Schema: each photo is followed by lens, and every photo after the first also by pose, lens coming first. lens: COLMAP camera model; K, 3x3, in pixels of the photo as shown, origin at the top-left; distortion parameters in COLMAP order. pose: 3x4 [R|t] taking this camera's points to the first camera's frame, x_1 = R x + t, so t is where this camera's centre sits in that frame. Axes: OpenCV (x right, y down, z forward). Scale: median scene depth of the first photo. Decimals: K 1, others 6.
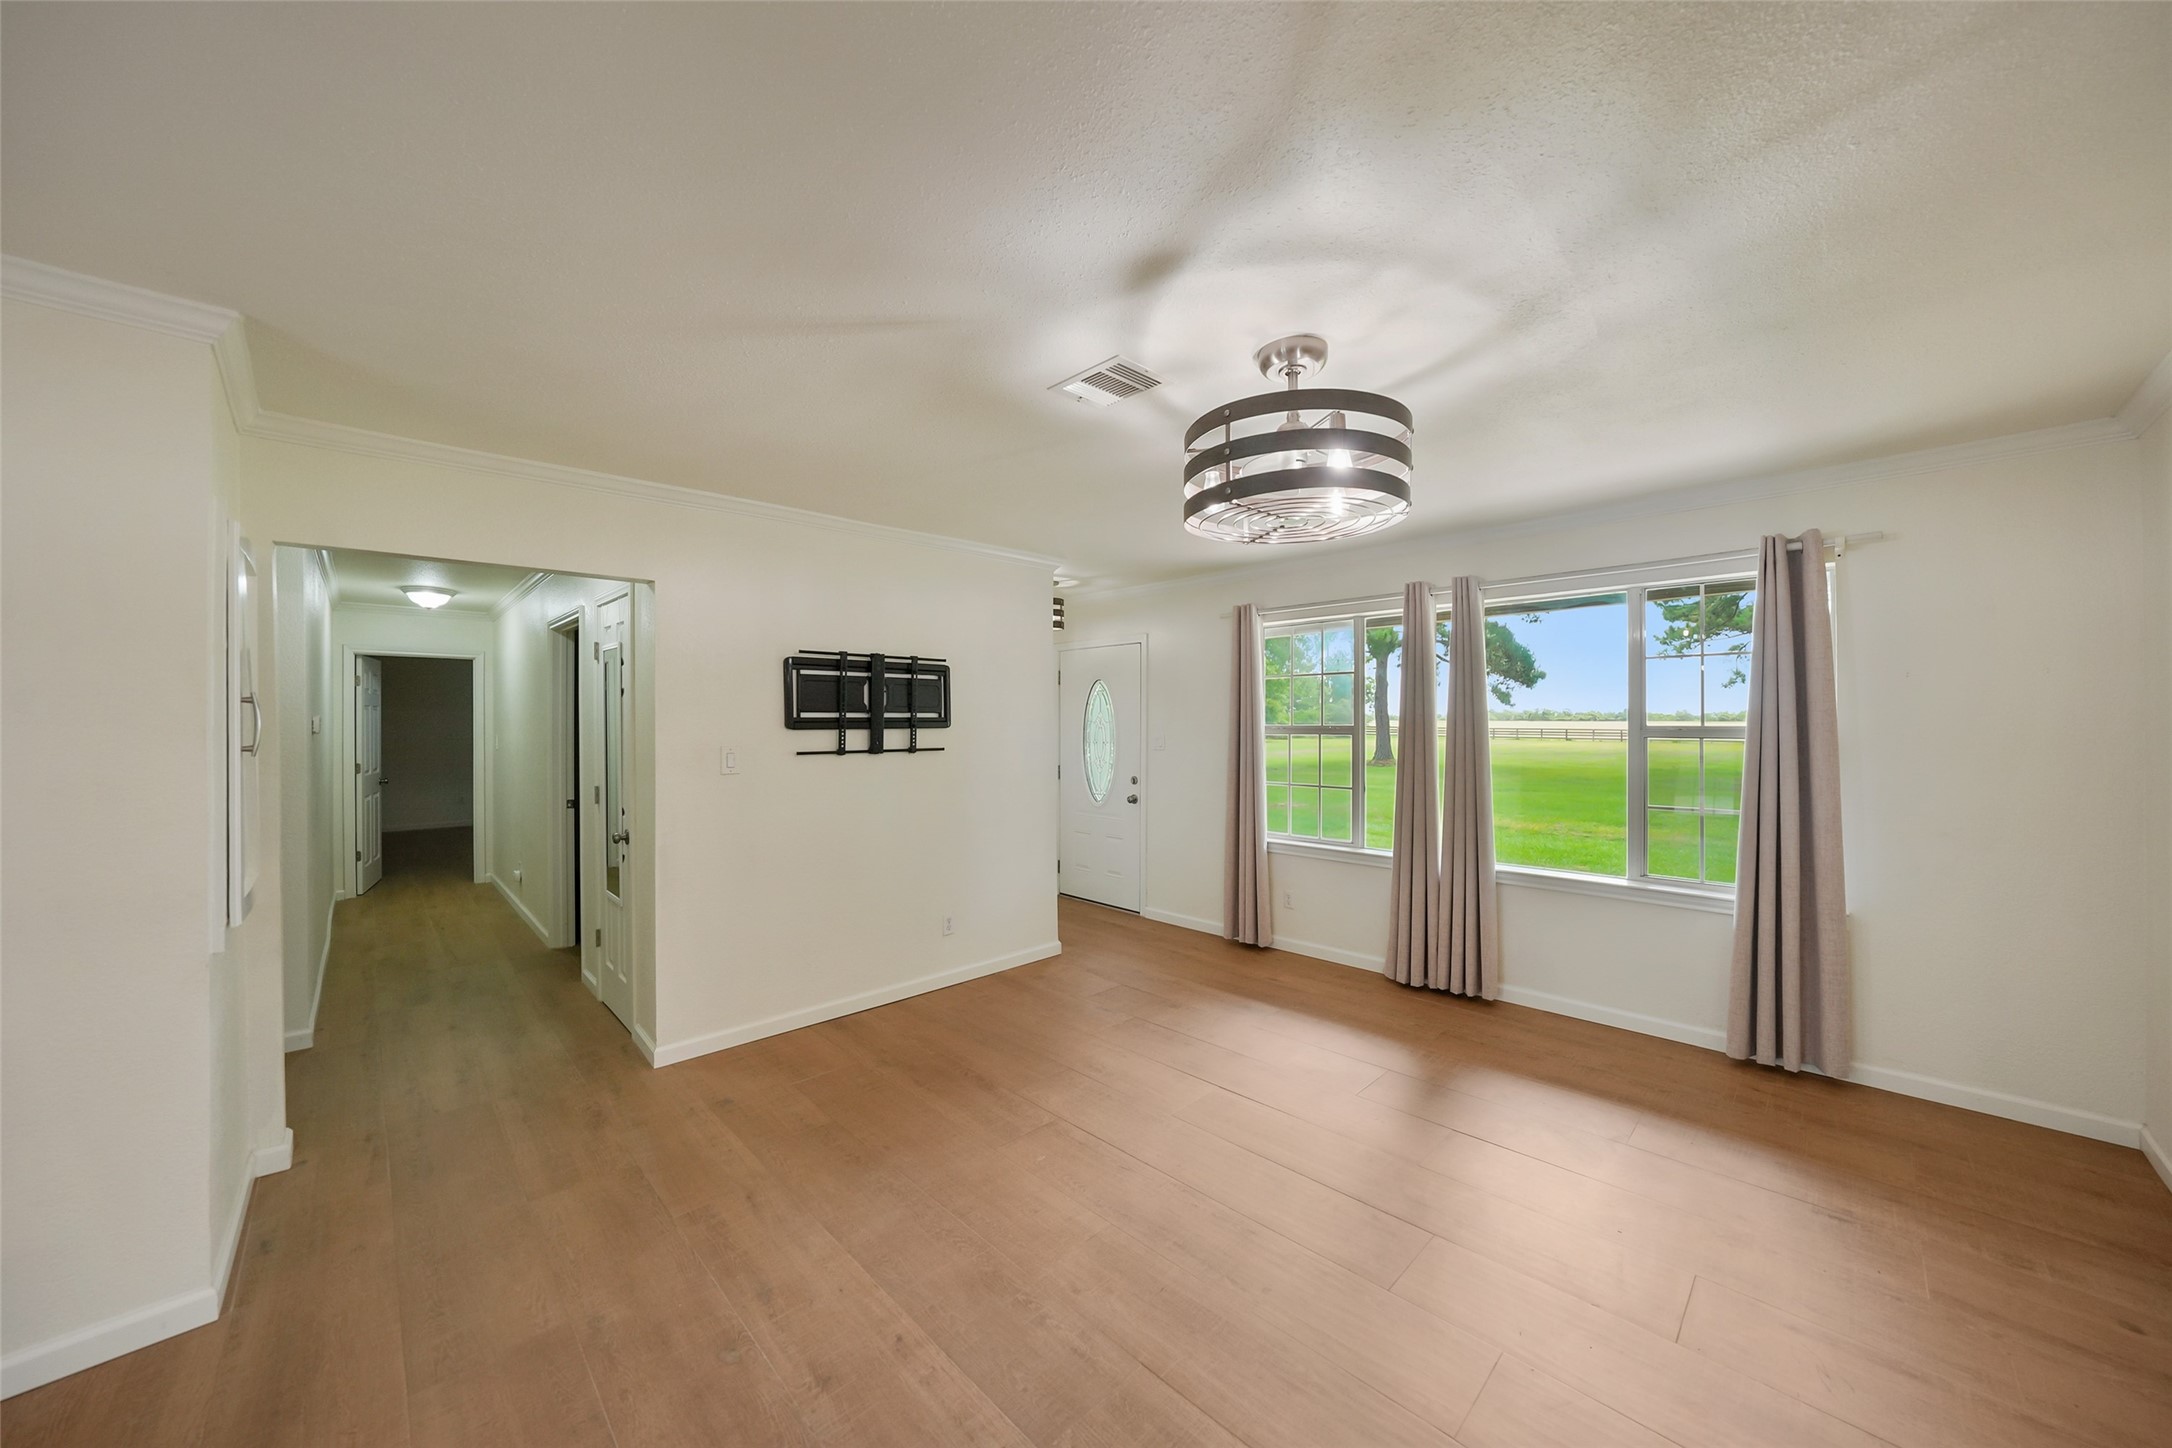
lens RADIAL K [[759.9, 0, 1097.1], [0, 759.9, 718.5], [0, 0, 1]] dist [-0.016287, 0.000831]
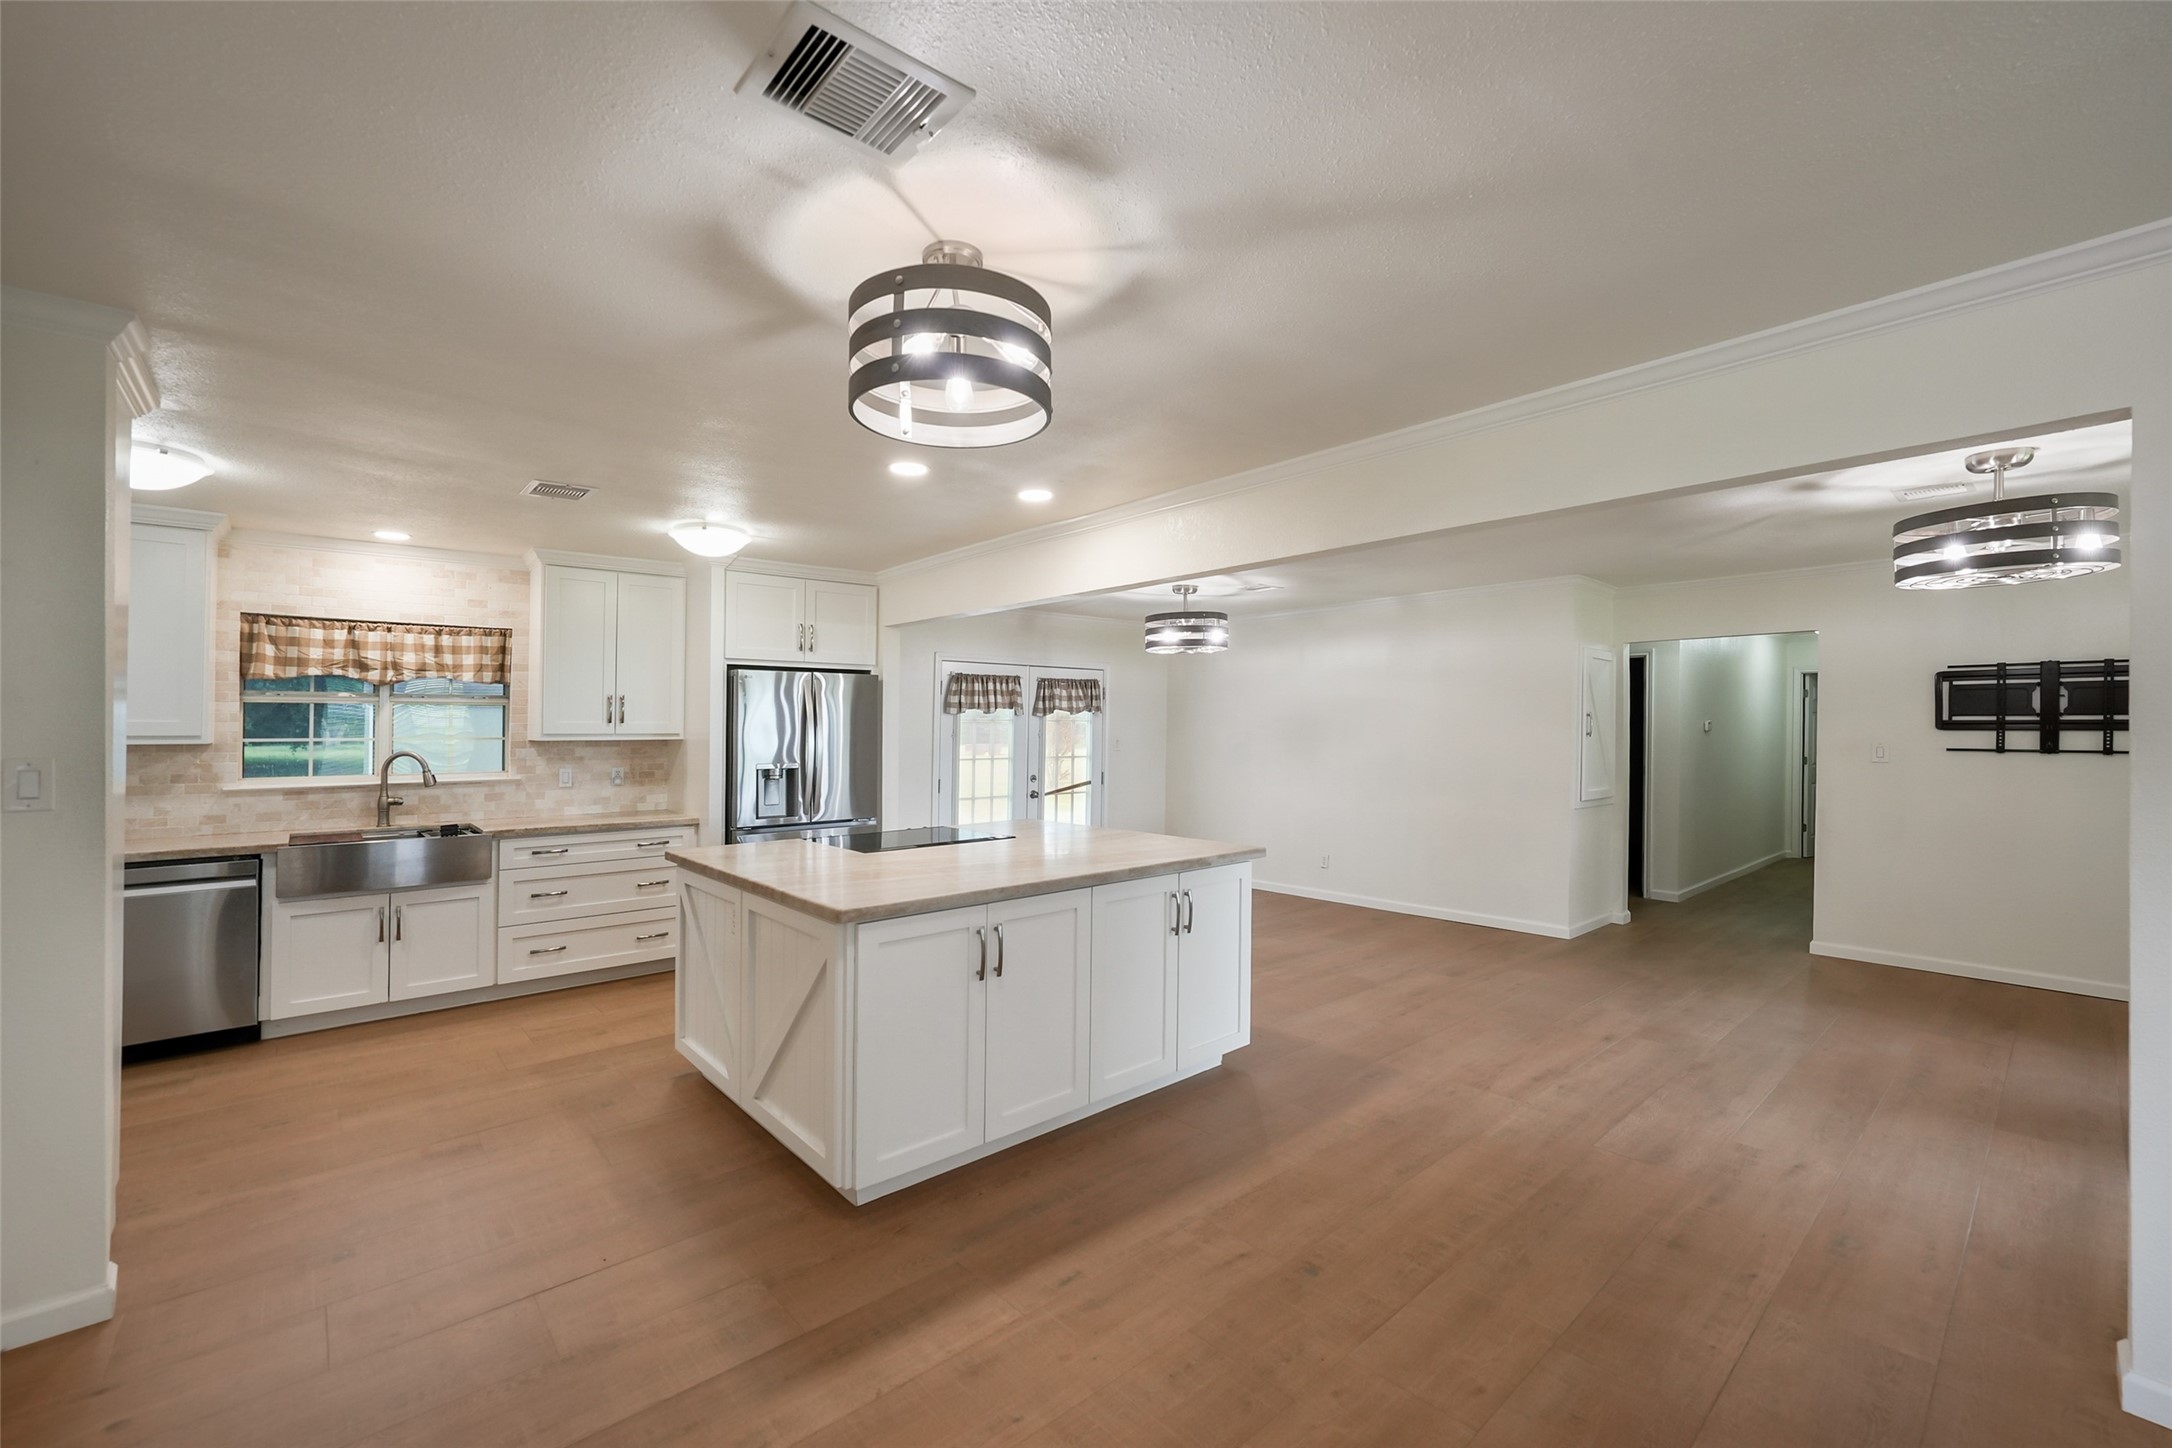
lens RADIAL K [[888.9, 0, 1074.5], [0, 888.9, 713.0], [0, 0, 1]] dist [-0.011688, 0.001932]
pose [[-0.064012, -0.010448, -0.997894, 1.066147], [0.005621, 0.999926, -0.010830, -0.005842], [0.997933, -0.006303, -0.063949, -0.307335]]
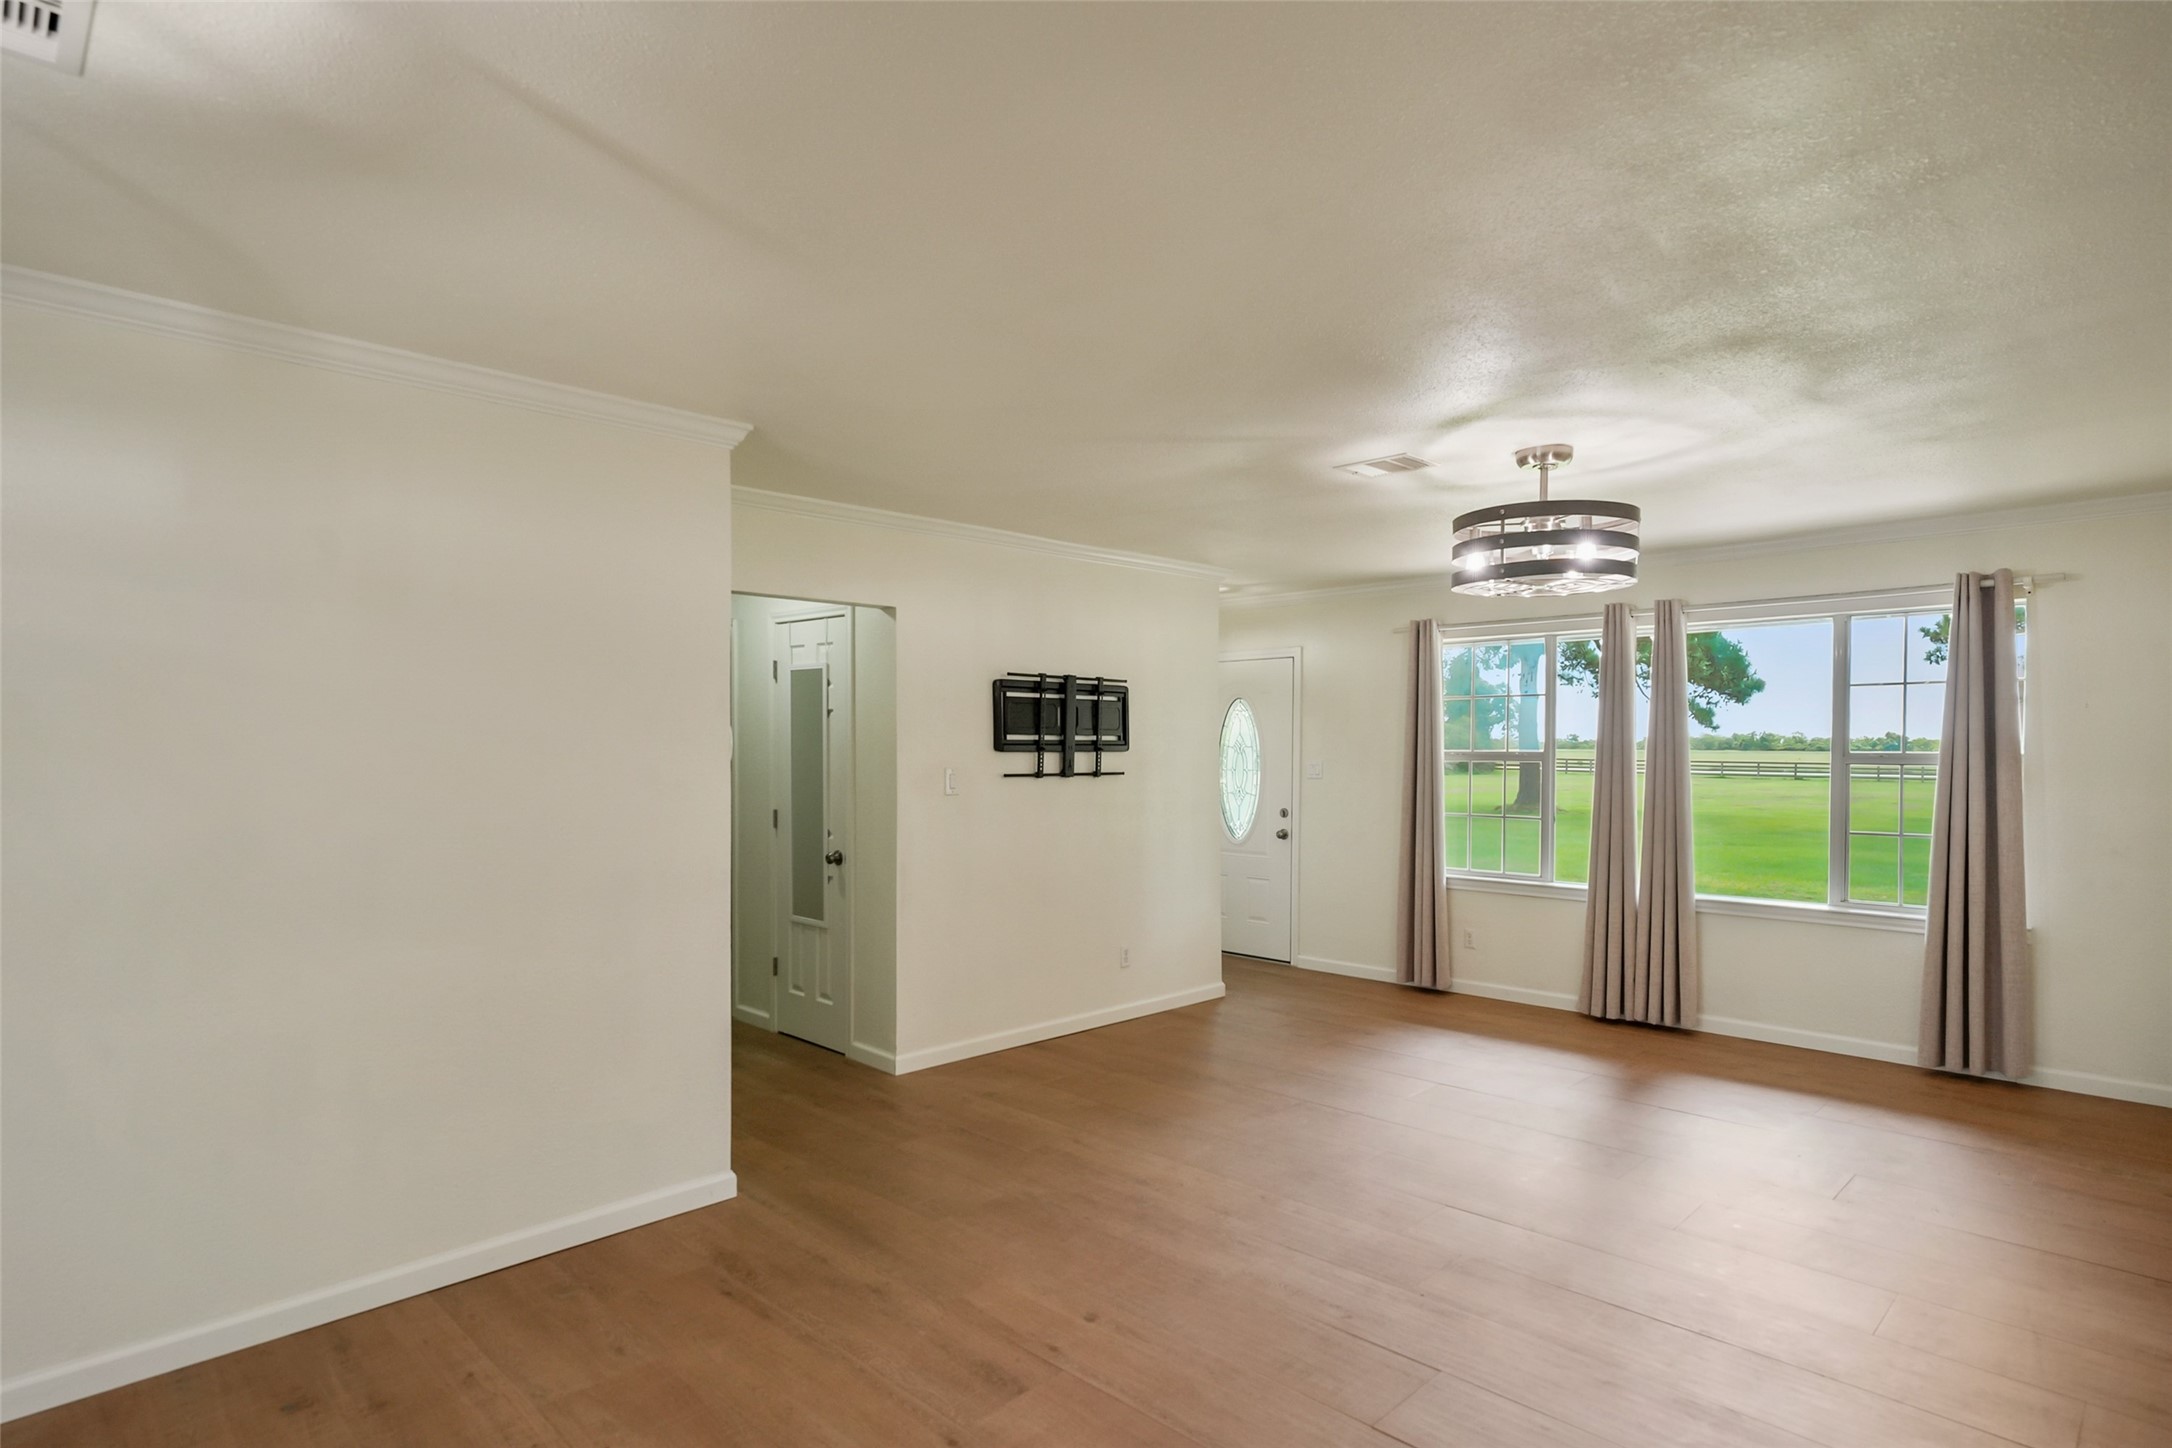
lens RADIAL K [[1149.2, 0, 1108.5], [0, 1149.2, 761.8], [0, 0, 1]] dist [0.018669, -0.002248]
pose [[0.999824, 0.005337, 0.017982, -0.270861], [-0.005627, 0.999855, 0.016096, 0.002485], [-0.017893, -0.016194, 0.999709, -0.497506]]
